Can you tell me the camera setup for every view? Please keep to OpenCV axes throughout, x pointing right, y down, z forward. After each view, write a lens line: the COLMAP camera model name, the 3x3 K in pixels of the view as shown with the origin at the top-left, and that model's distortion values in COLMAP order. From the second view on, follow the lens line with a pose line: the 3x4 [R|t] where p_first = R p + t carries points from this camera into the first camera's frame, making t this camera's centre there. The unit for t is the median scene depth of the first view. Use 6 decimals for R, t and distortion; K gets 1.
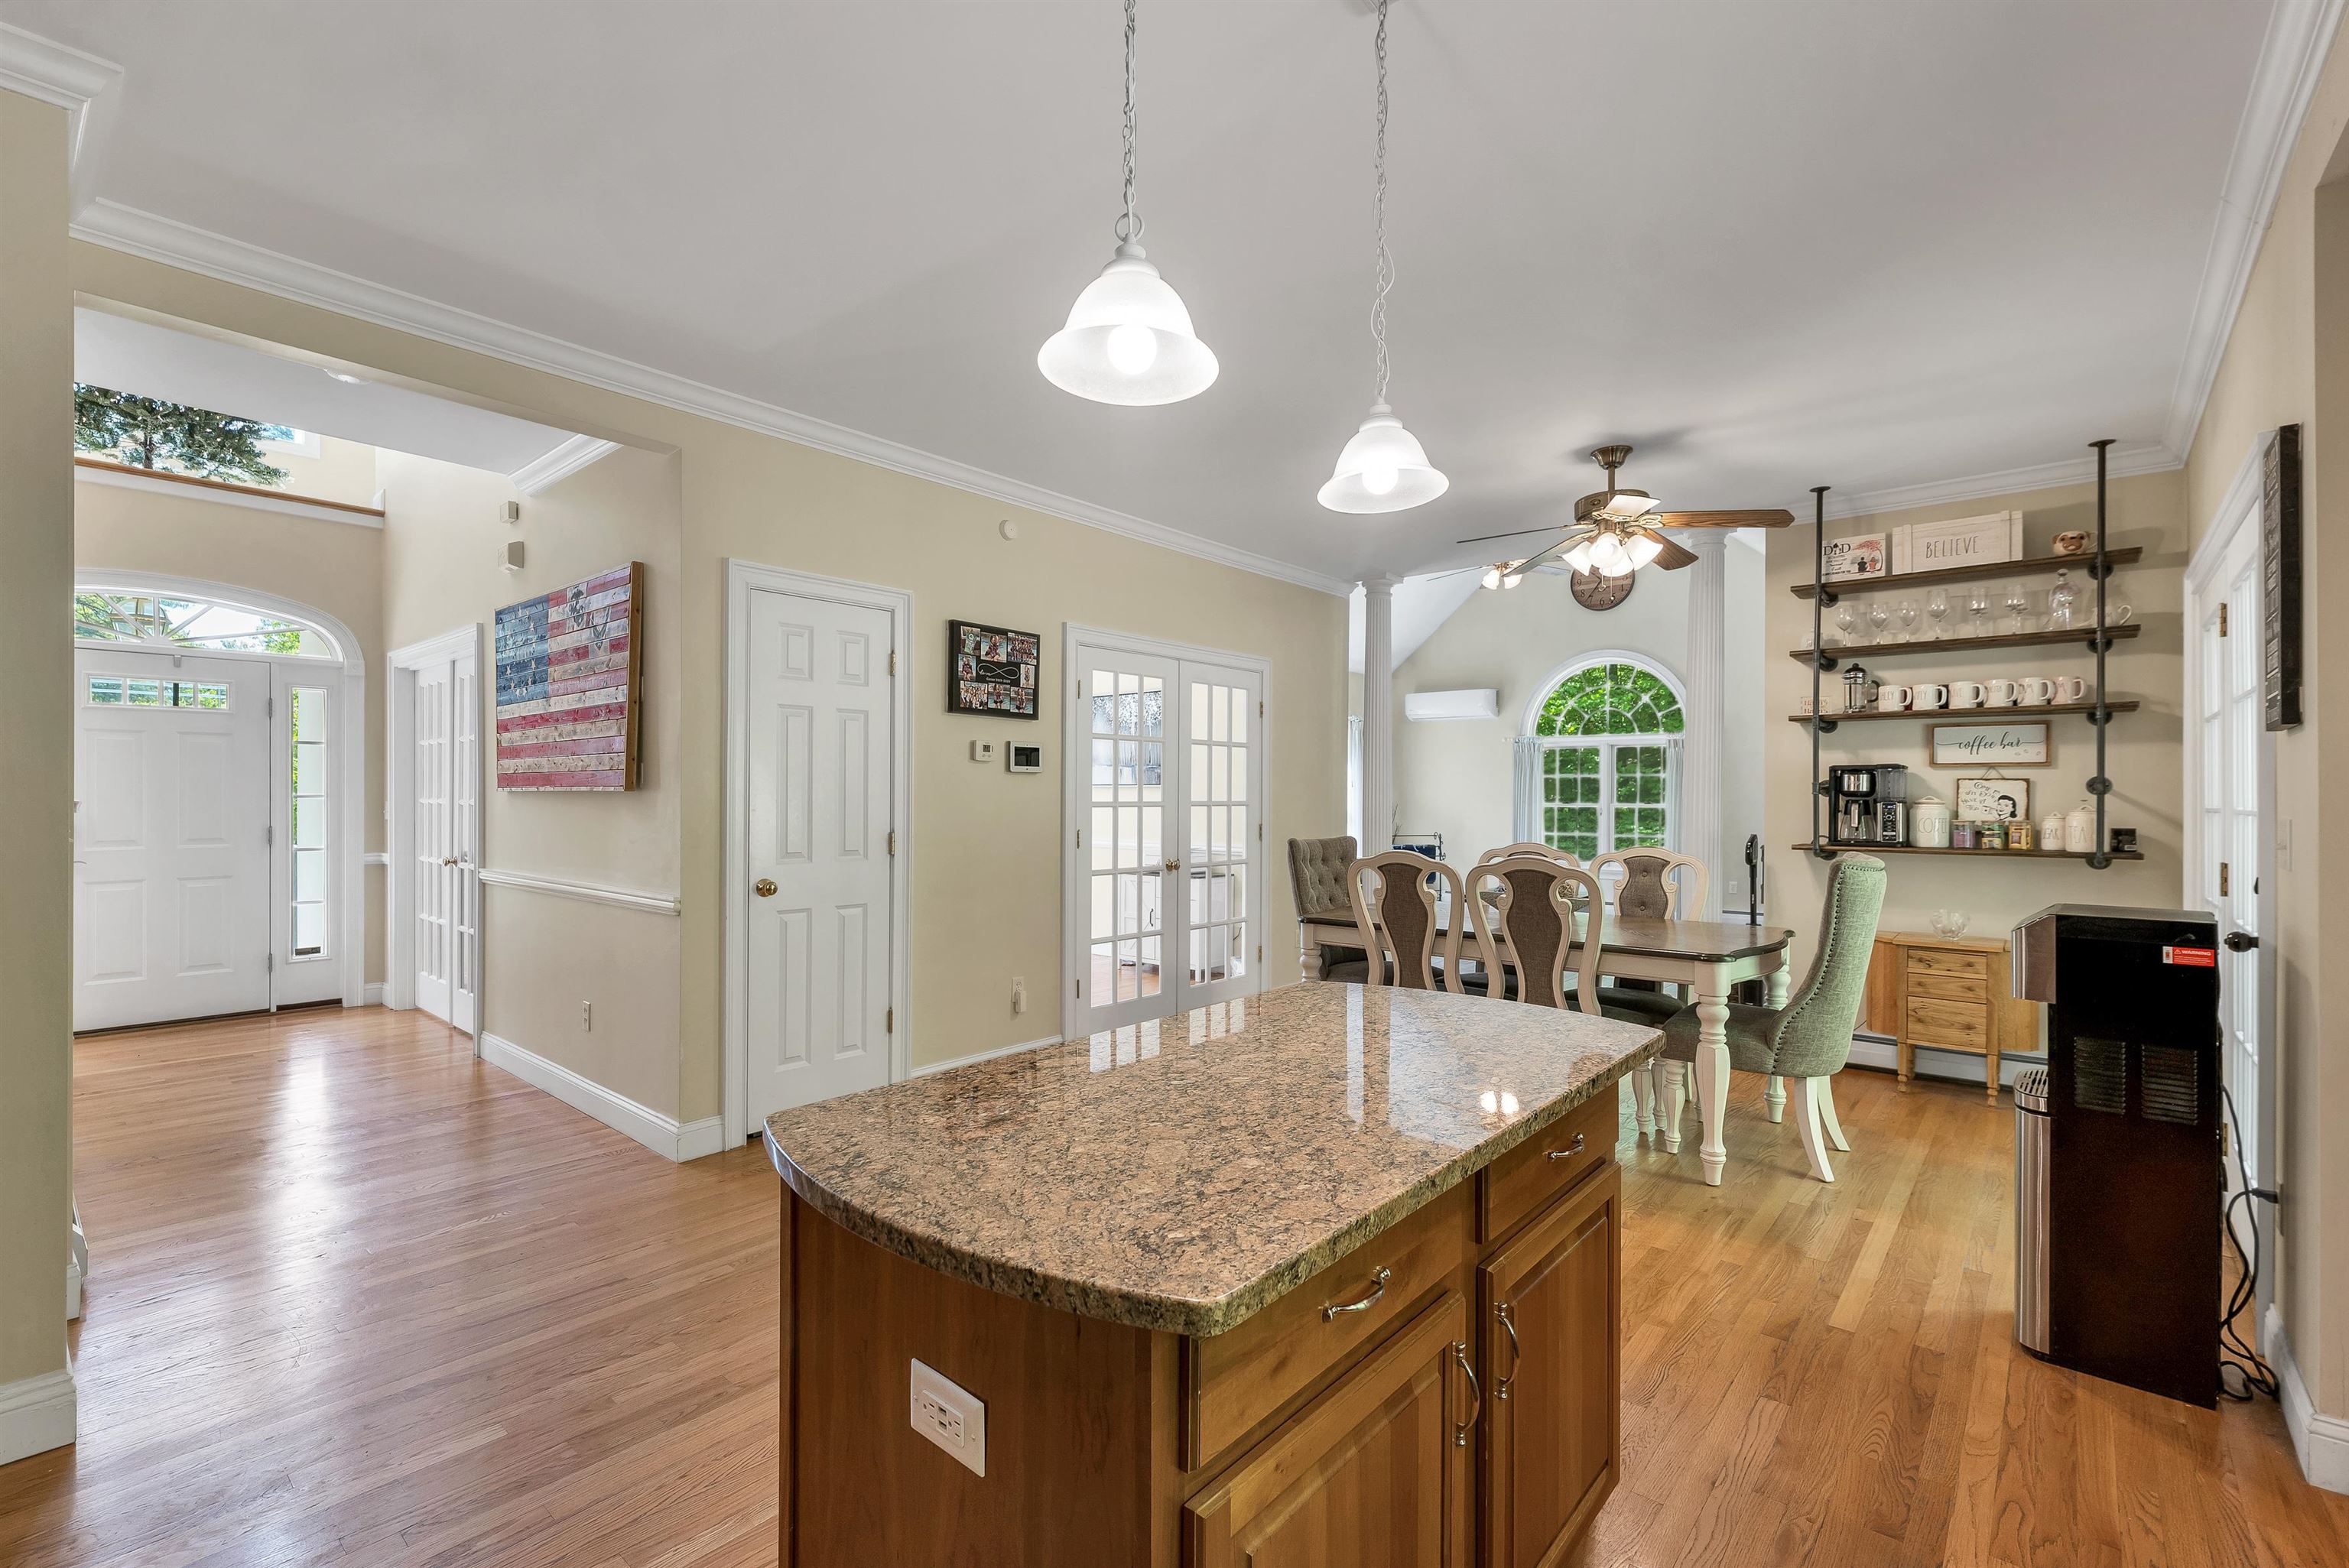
lens RADIAL K [[1018.6, 0, 1171.7], [0, 1018.6, 795.1], [0, 0, 1]] dist [0.000617, -0.000059]
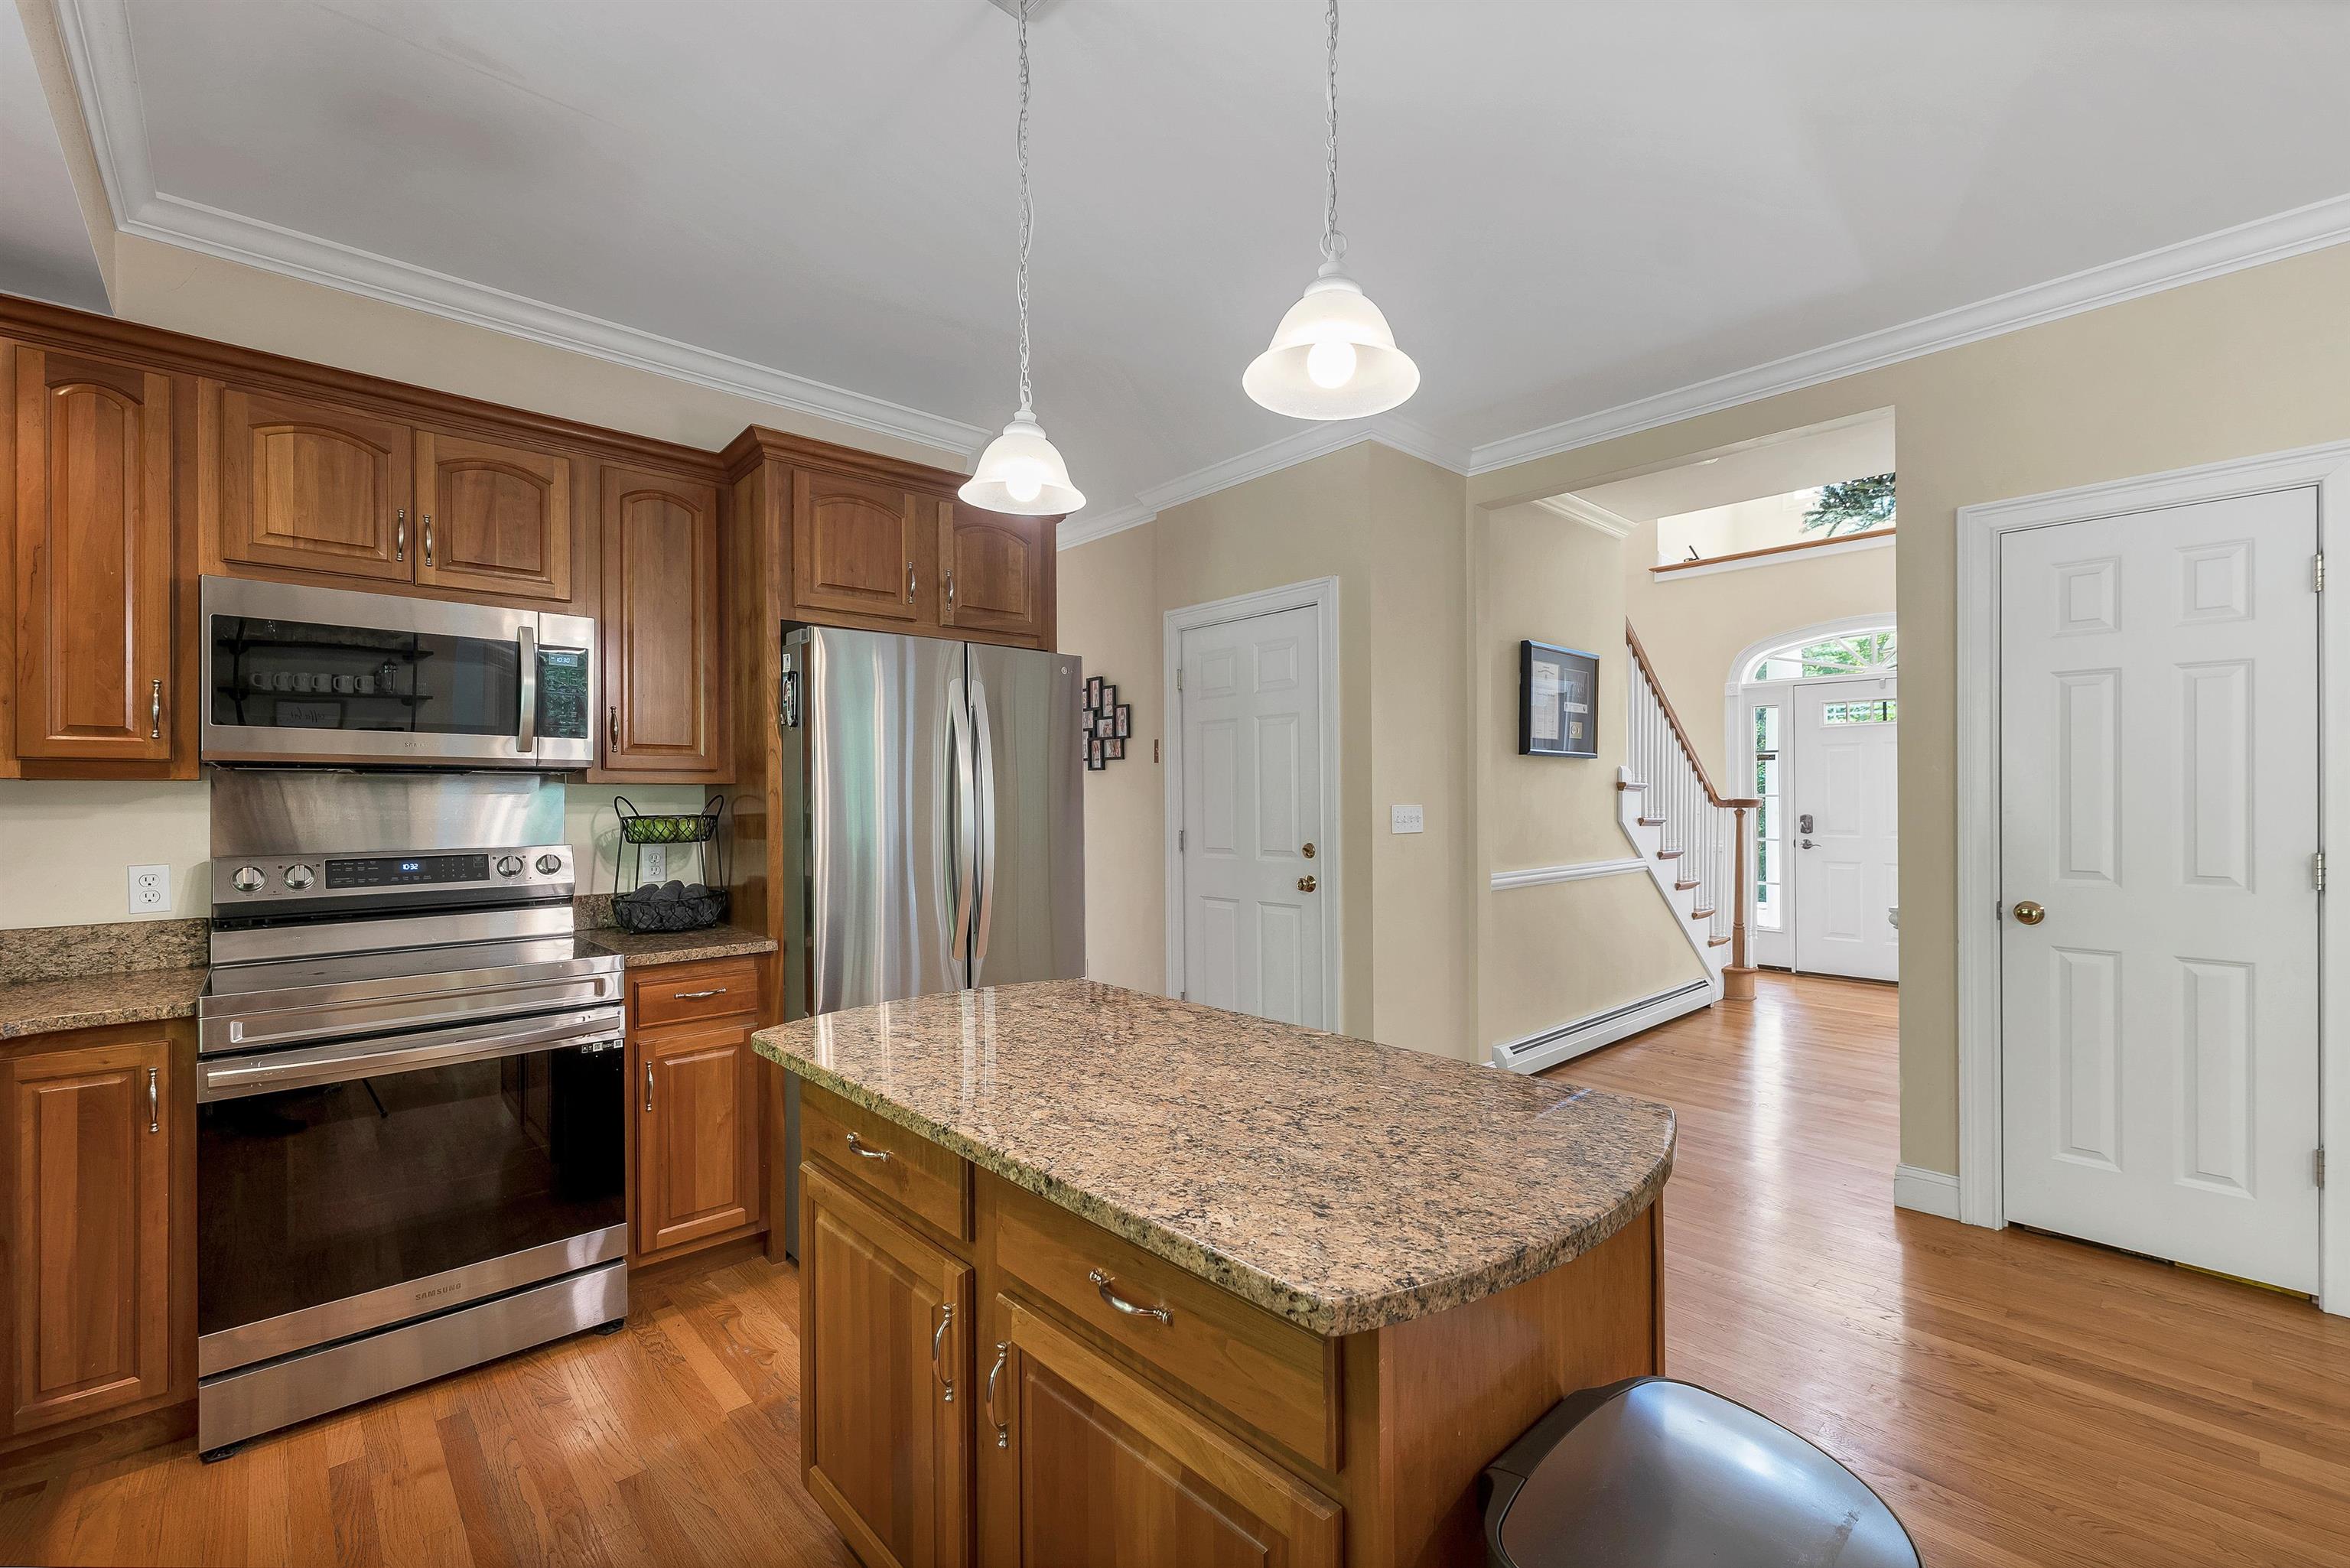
lens RADIAL K [[1004.0, 0, 1182.9], [0, 1004.0, 801.6], [0, 0, 1]] dist [0.001456, 0.000652]
pose [[-0.110863, 0.000425, -0.993836, 0.357067], [0.006567, 0.999978, -0.000305, 0.000971], [0.993814, -0.006561, -0.110863, 0.370115]]
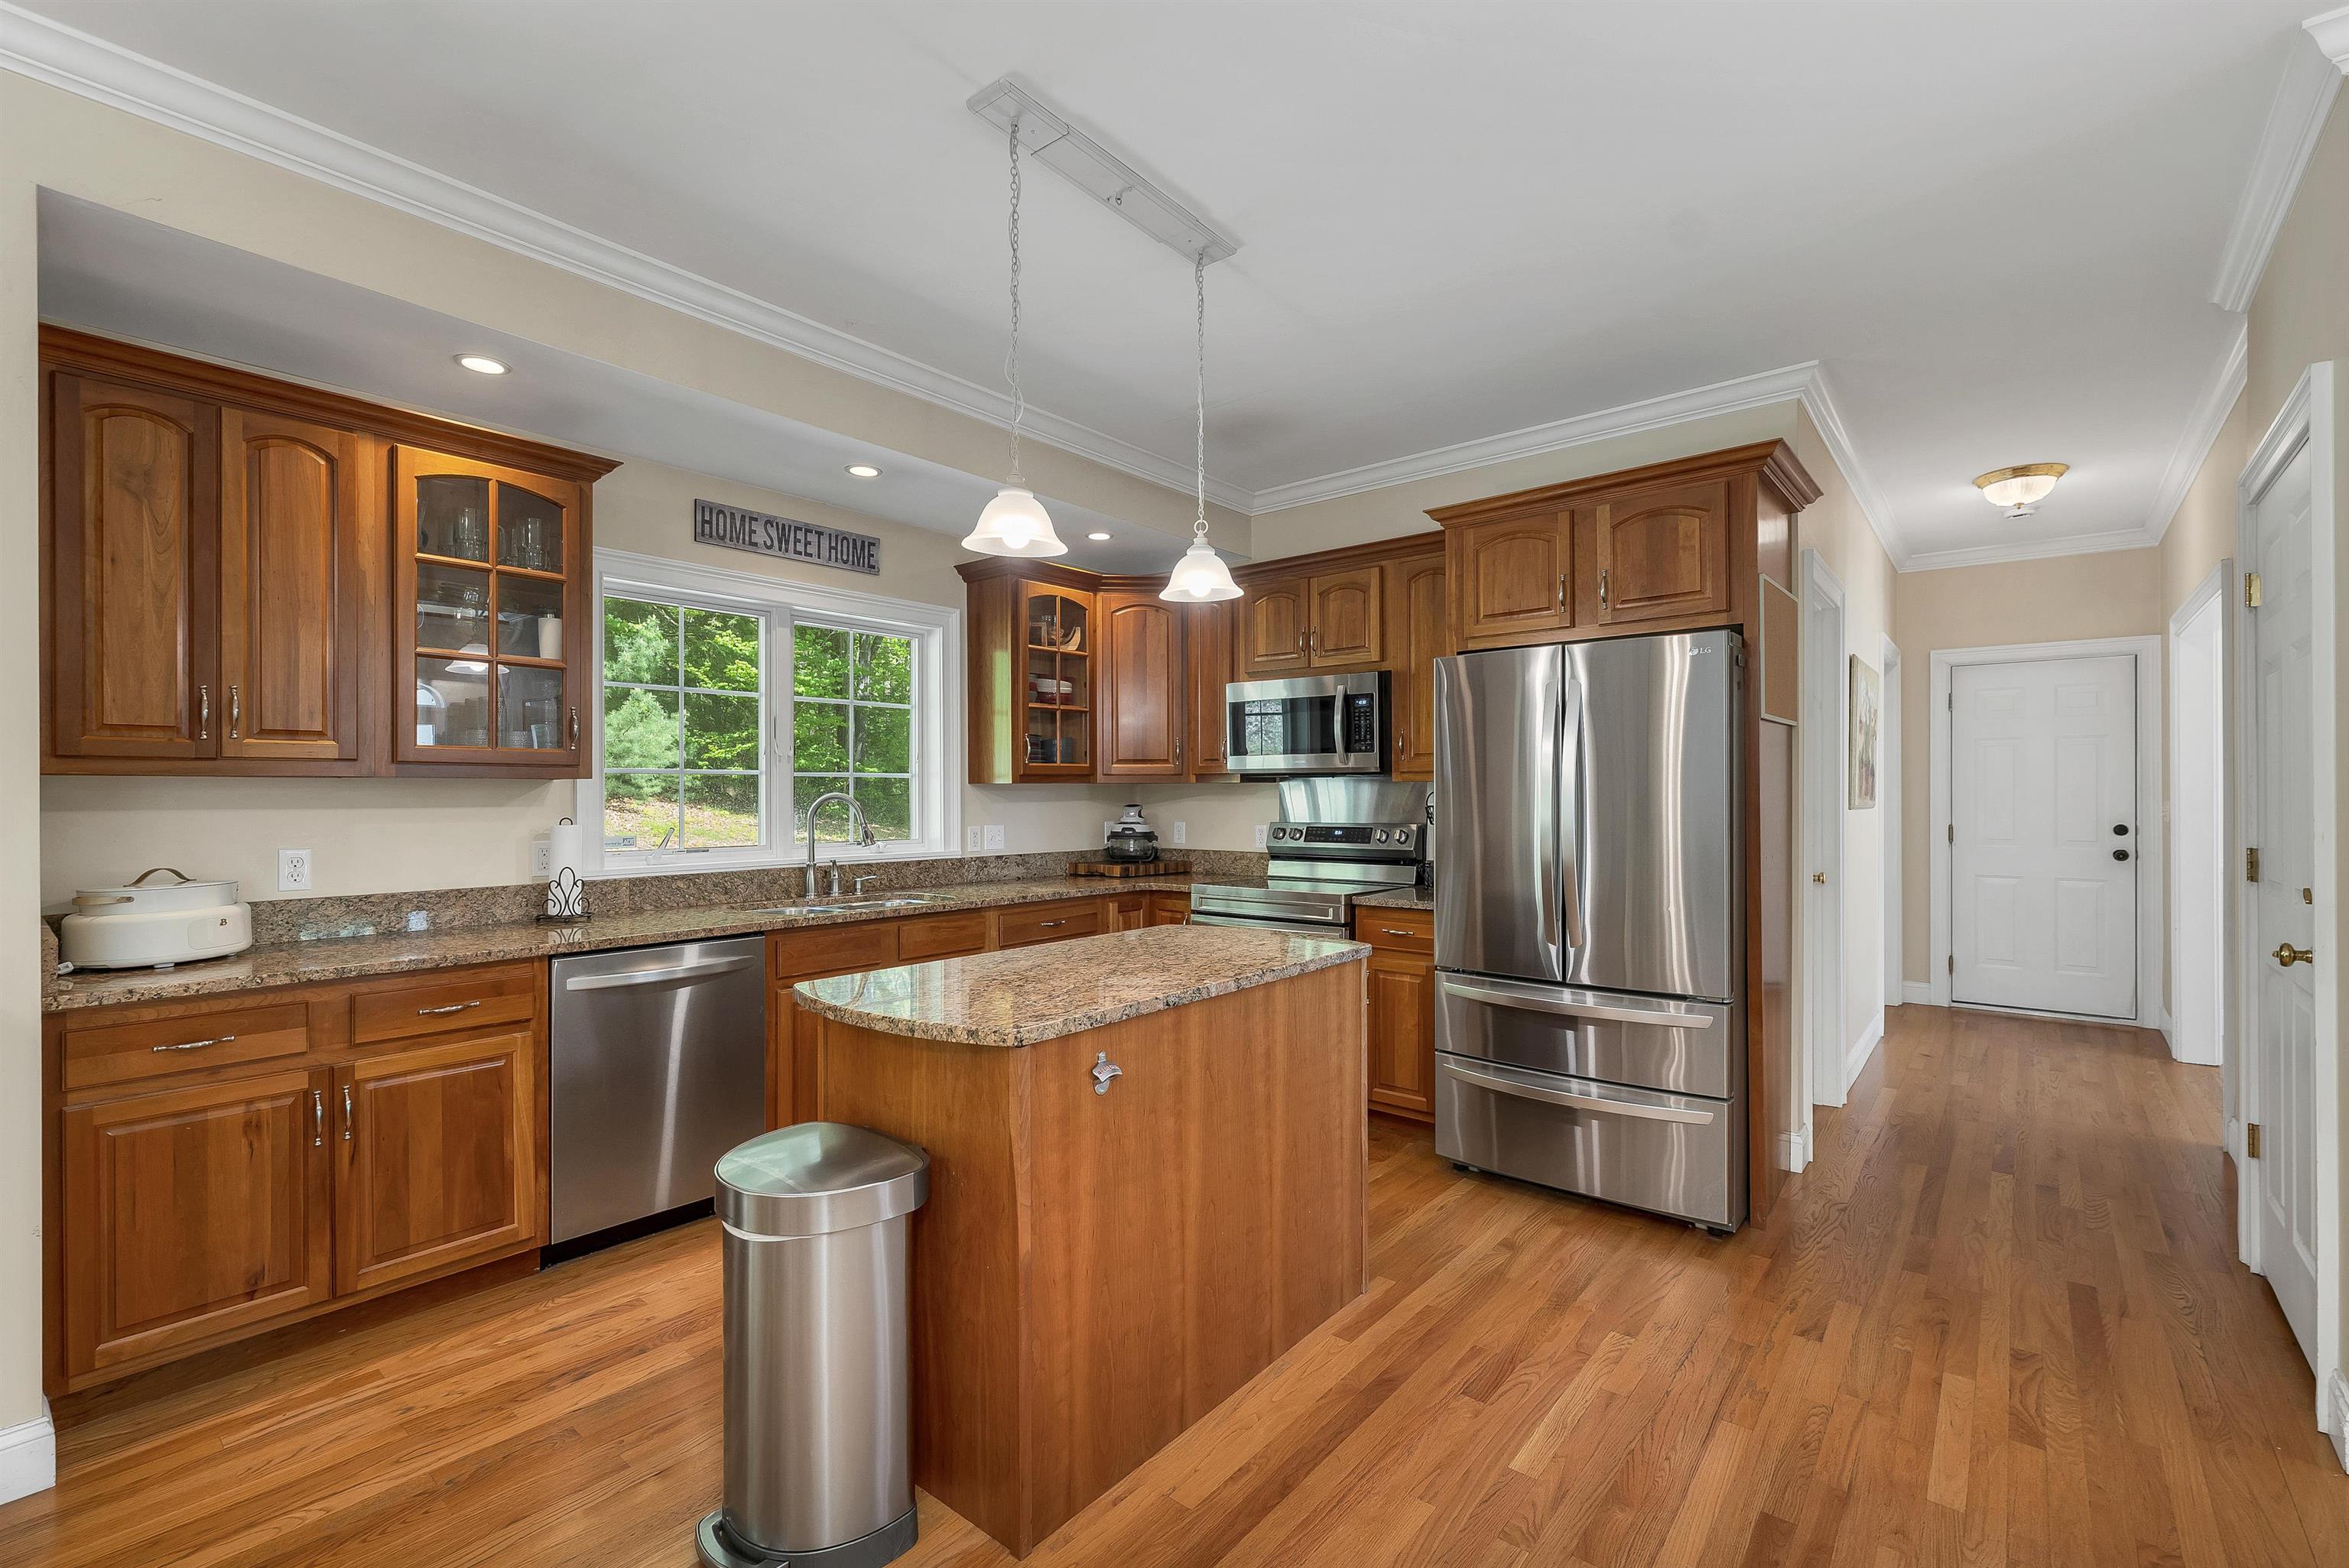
lens RADIAL K [[1003.6, 0, 1182.4], [0, 1003.6, 801.6], [0, 0, 1]] dist [0.001456, 0.000652]
pose [[-0.999684, 0.000816, -0.025126, 0.008930], [0.000650, 0.999978, 0.006640, -0.001104], [0.025130, 0.006621, -0.999662, 0.827437]]
